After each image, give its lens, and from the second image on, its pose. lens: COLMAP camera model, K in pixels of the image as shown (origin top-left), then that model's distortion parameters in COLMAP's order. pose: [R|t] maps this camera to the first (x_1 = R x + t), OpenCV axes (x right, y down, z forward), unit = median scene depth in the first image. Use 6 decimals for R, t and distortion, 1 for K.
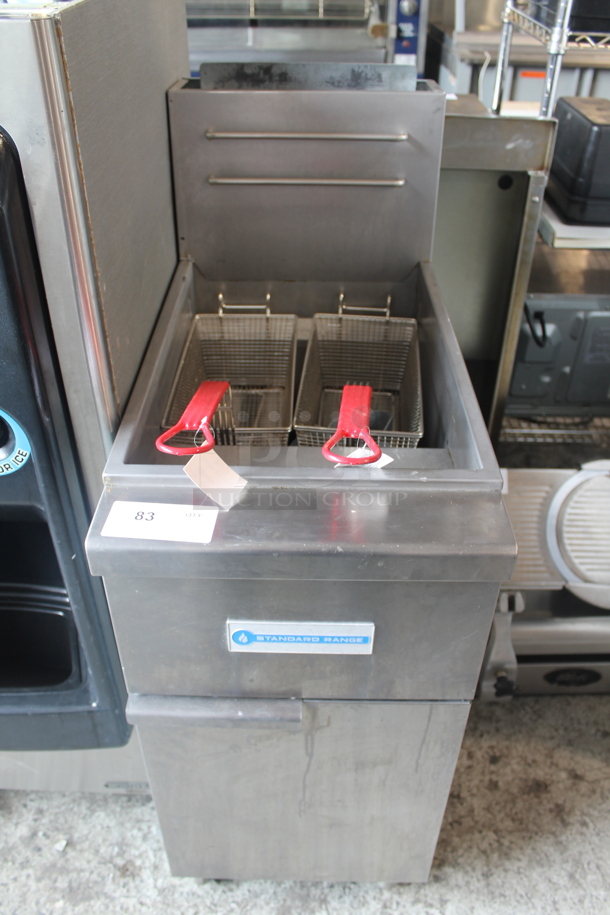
lens RADIAL K [[794.5, 0, 301.7], [0, 794.5, 454.5], [0, 0, 1]] dist [-0.134366, 0.108176]
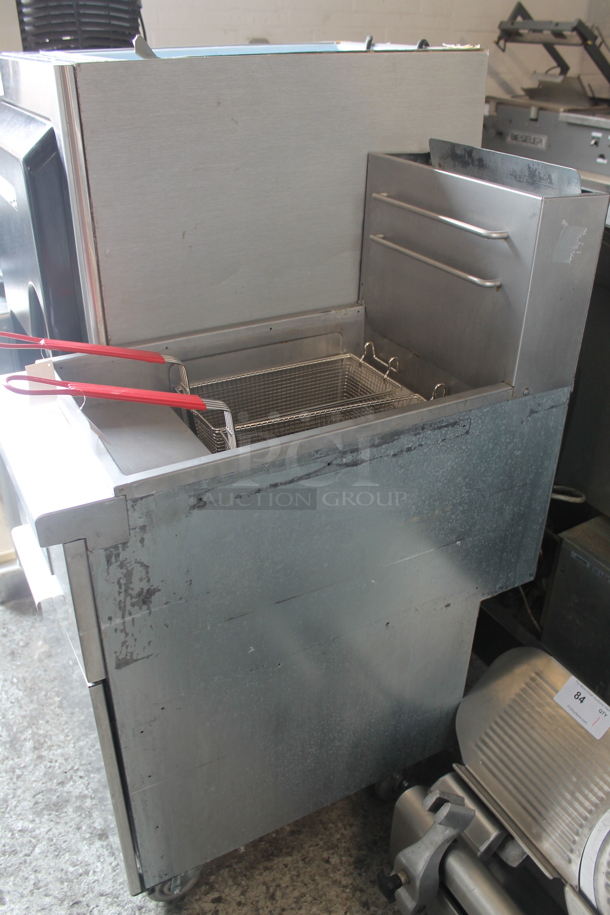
lens RADIAL K [[794.5, 0, 304.5], [0, 794.5, 457.1], [0, 0, 1]] dist [-0.134366, 0.108176]
pose [[0.489936, 0.429415, -0.758660, 0.727829], [-0.516932, 0.843860, 0.143810, -0.180946], [0.701957, 0.321718, 0.635416, 0.304752]]
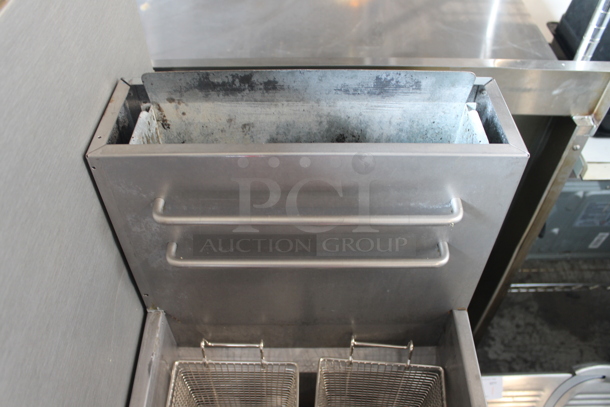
lens RADIAL K [[529.7, 0, 307.3], [0, 529.7, 209.5], [0, 0, 1]] dist [-0.134366, 0.108176]
pose [[0.999888, -0.014104, 0.004917, 0.003181], [0.012587, 0.972872, 0.231001, -0.452508], [-0.008042, -0.230913, 0.972941, 0.504041]]
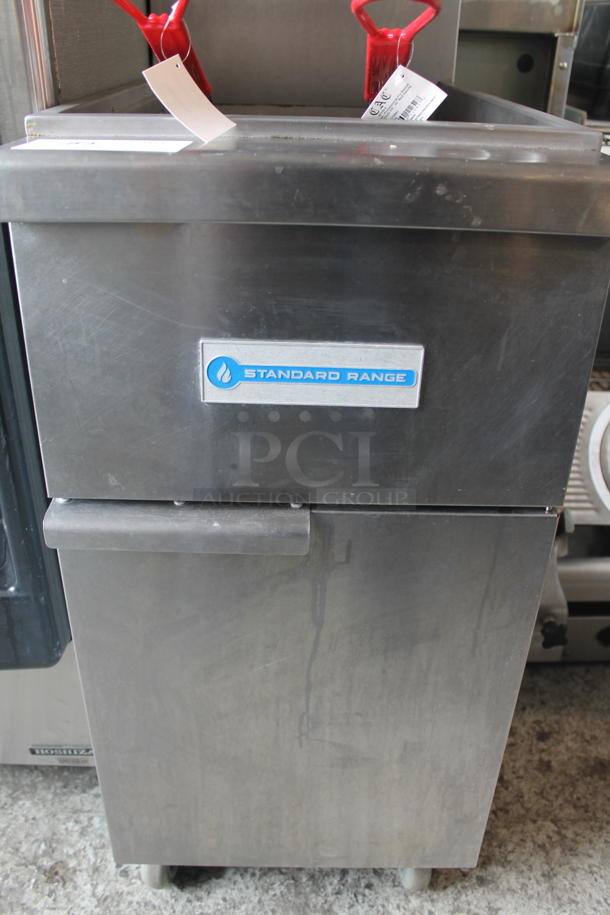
lens RADIAL K [[794.5, 0, 304.1], [0, 794.5, 458.3], [0, 0, 1]] dist [-0.134366, 0.108176]
pose [[0.999563, 0.005819, 0.028996, -0.016973], [-0.001903, 0.991077, -0.133279, 0.254745], [-0.029513, 0.133165, 0.990654, 0.231092]]
